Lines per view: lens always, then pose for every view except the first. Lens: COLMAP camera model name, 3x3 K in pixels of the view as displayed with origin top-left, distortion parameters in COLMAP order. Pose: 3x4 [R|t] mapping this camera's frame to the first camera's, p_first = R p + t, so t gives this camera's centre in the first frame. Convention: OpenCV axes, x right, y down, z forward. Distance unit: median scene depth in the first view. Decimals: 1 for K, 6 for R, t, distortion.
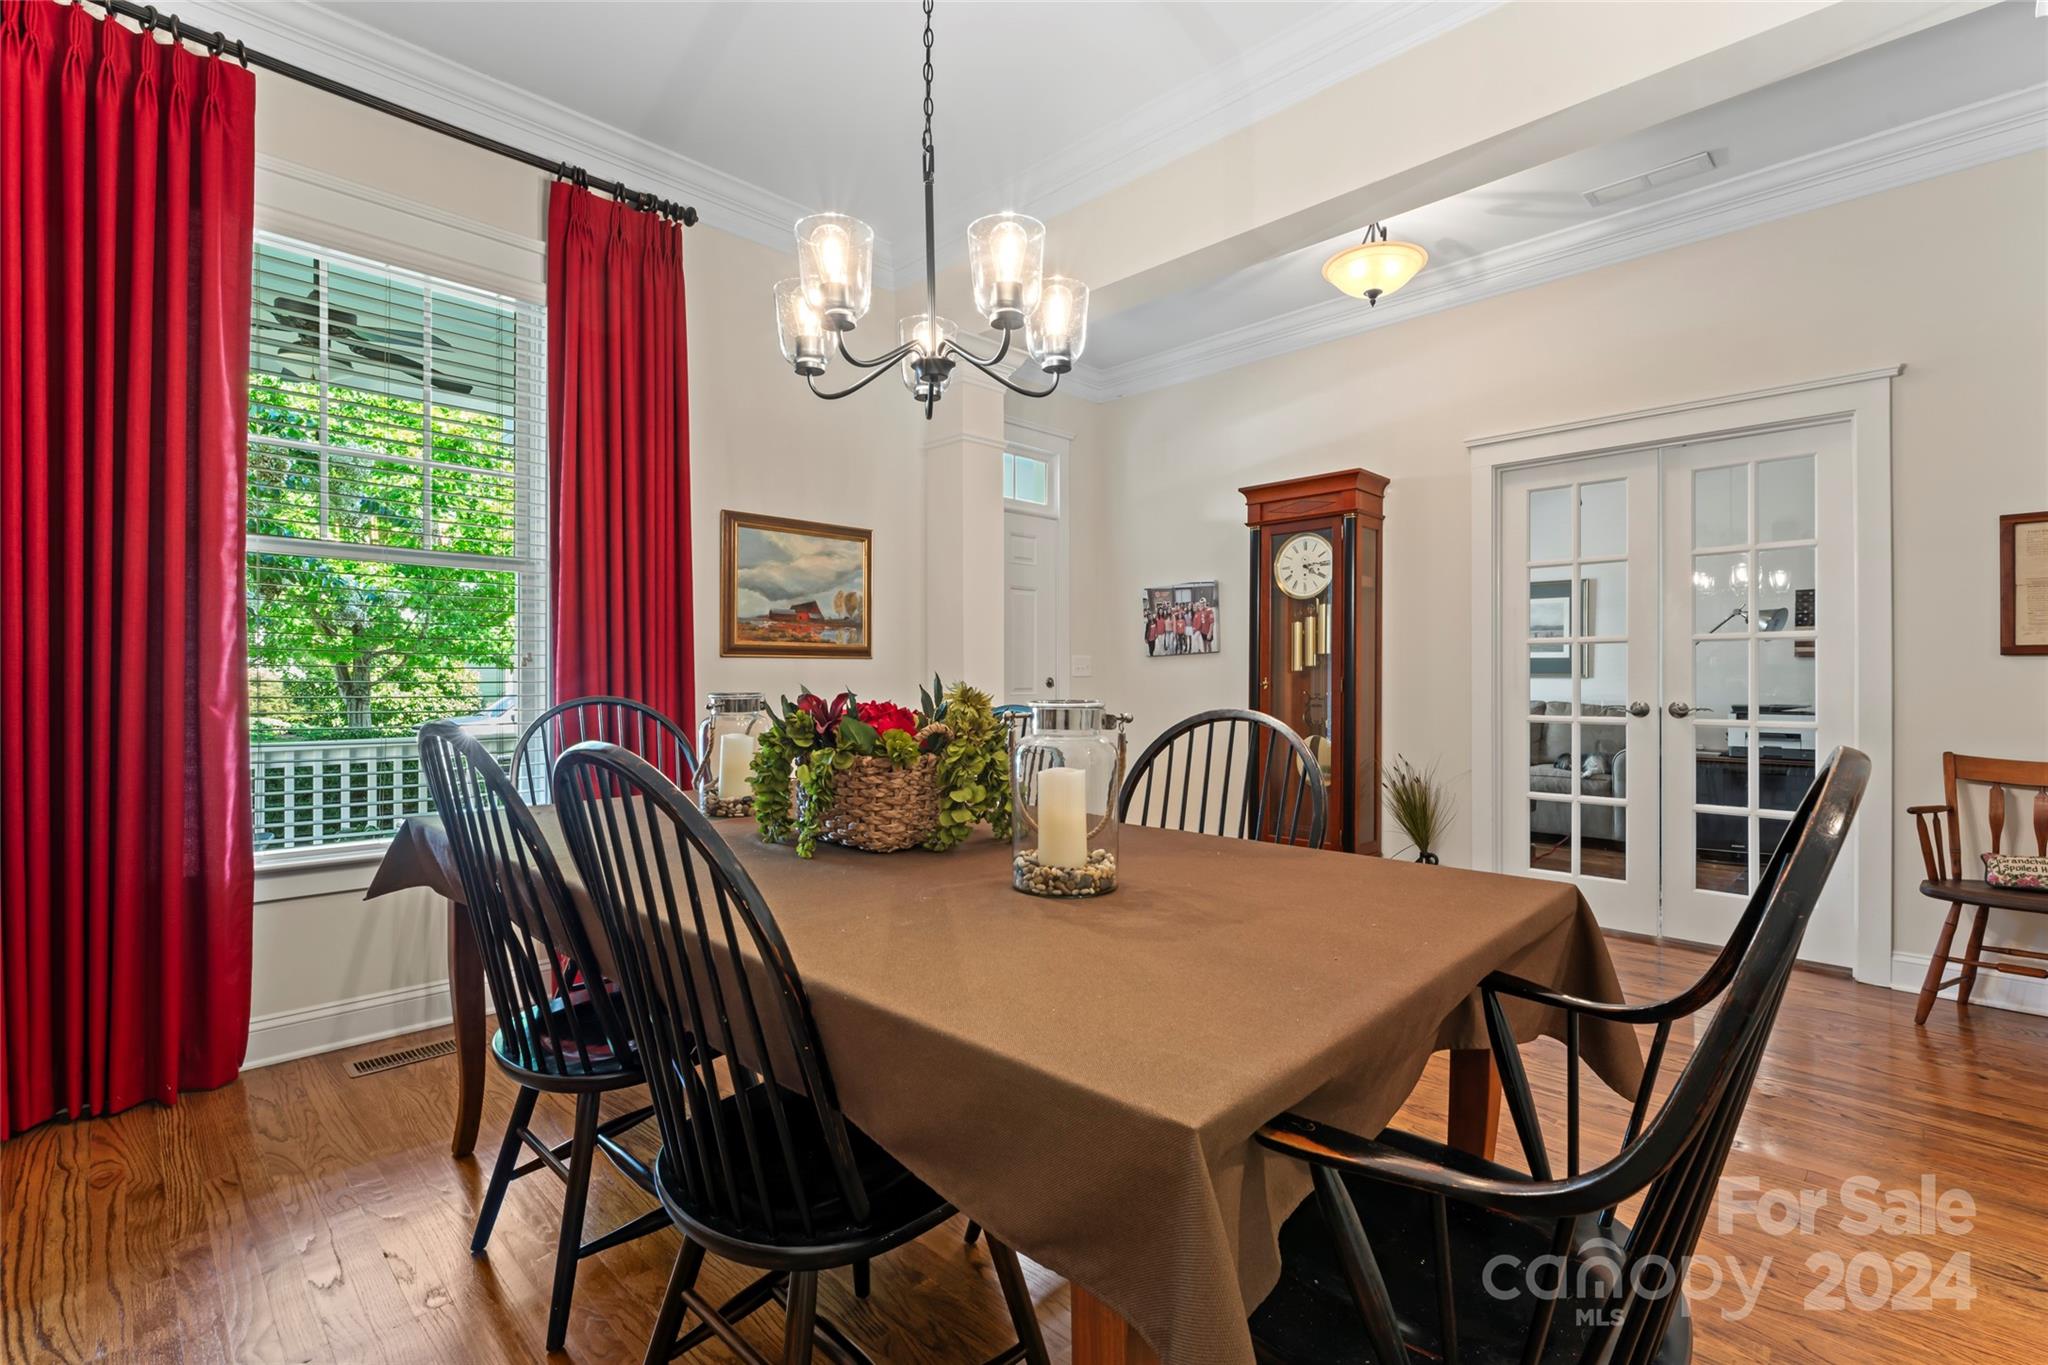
lens RADIAL K [[919.8, 0, 1025.9], [0, 919.8, 684.3], [0, 0, 1]] dist [-0.008184, 0.002466]
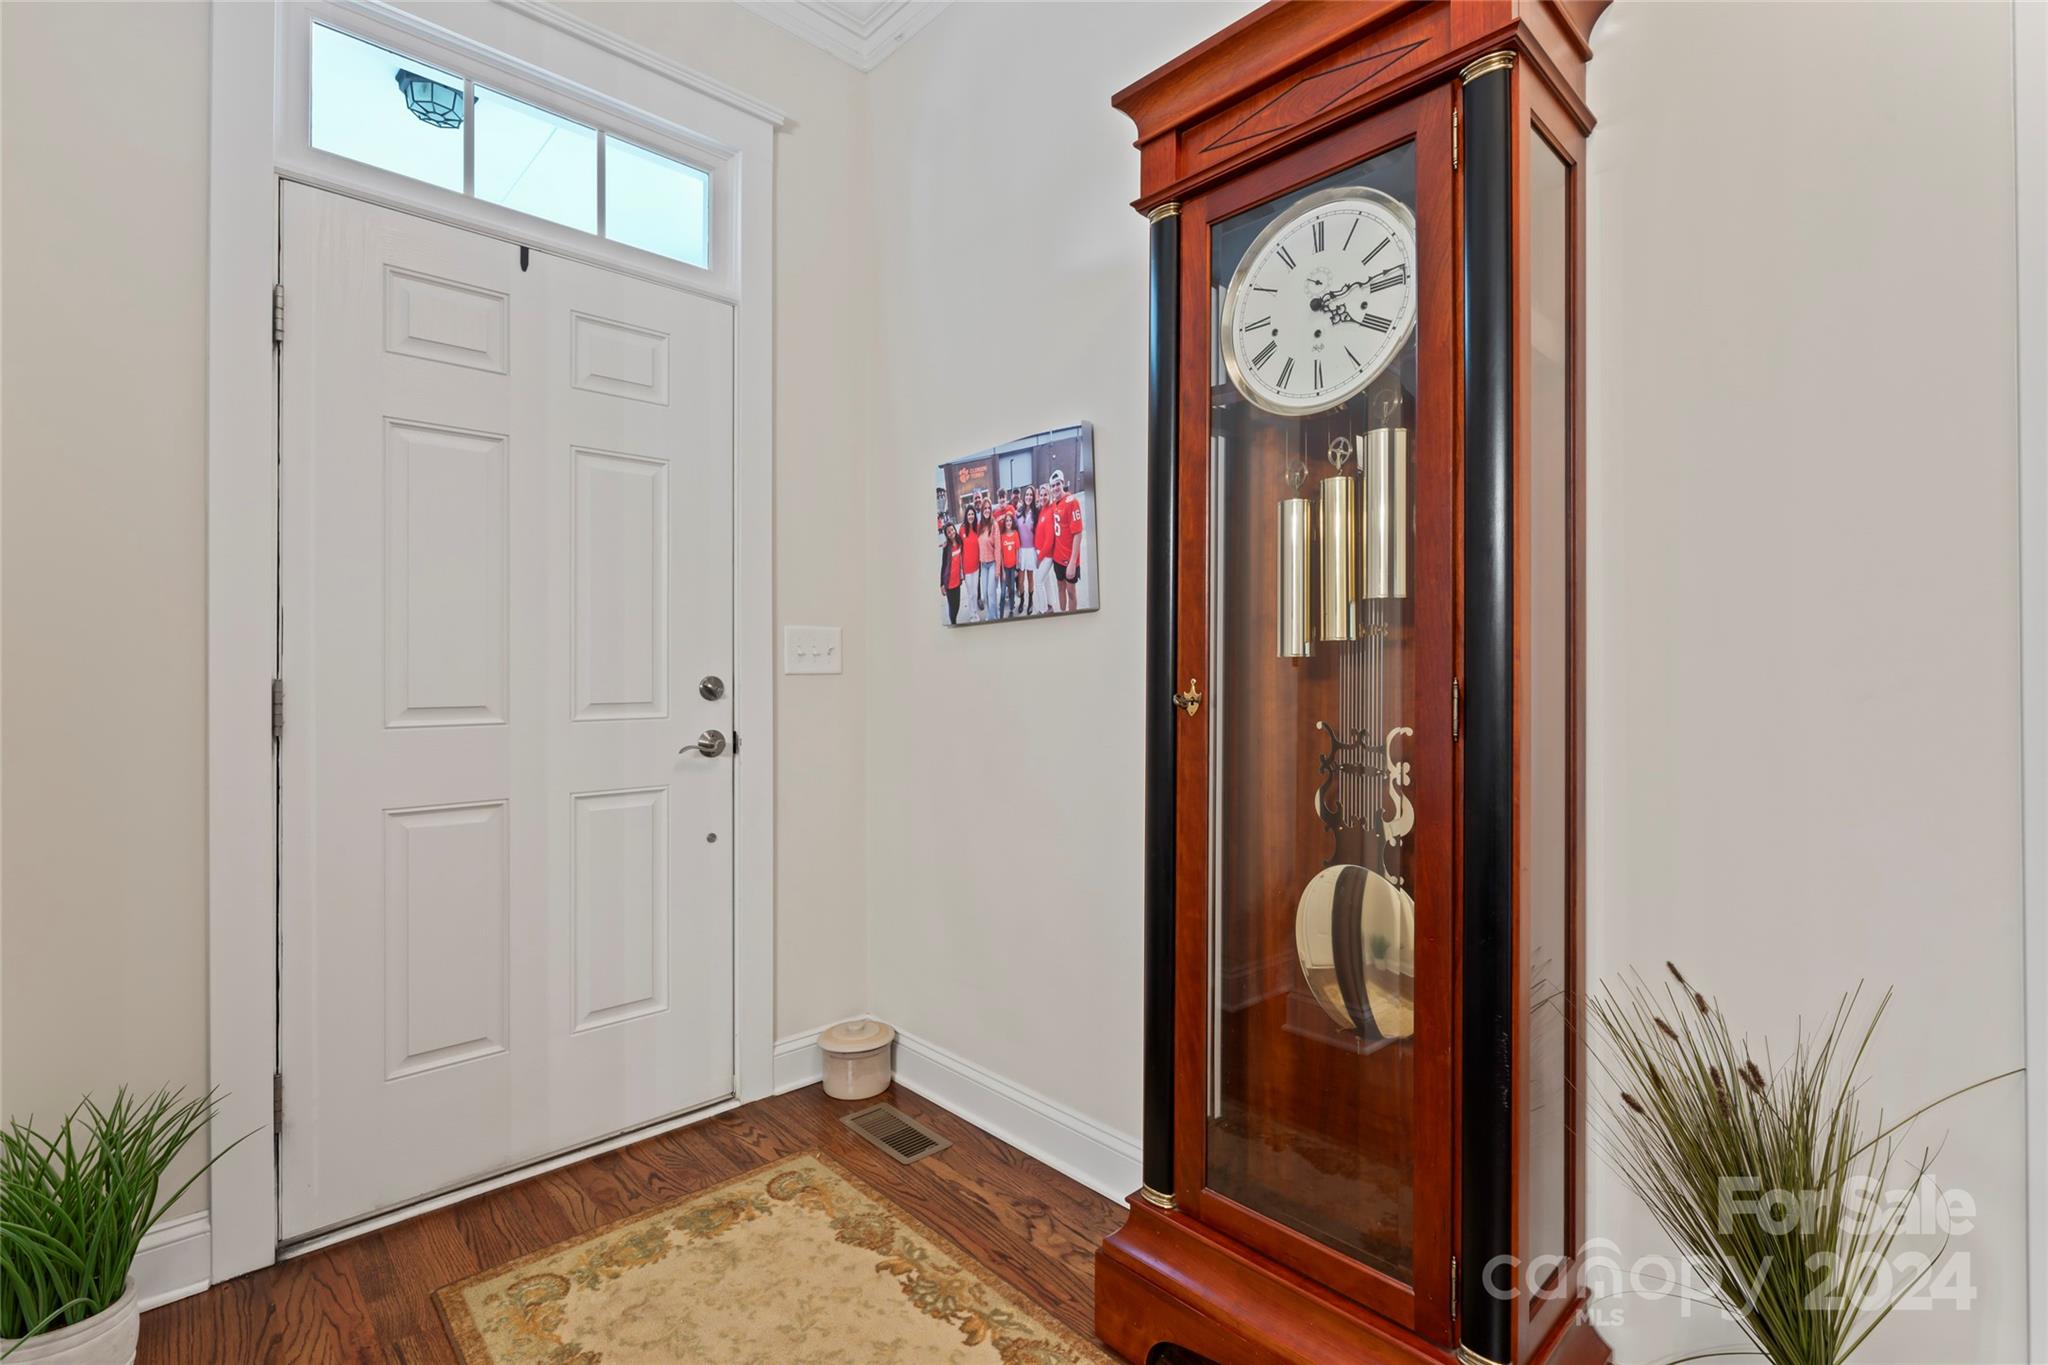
lens RADIAL K [[919.8, 0, 1022.1], [0, 919.8, 672.9], [0, 0, 1]] dist [-0.008184, 0.002466]
pose [[0.999207, 0.001508, -0.039790, 0.203656], [-0.001889, 0.999953, -0.009537, -0.005779], [0.039773, 0.009604, 0.999163, 0.647715]]
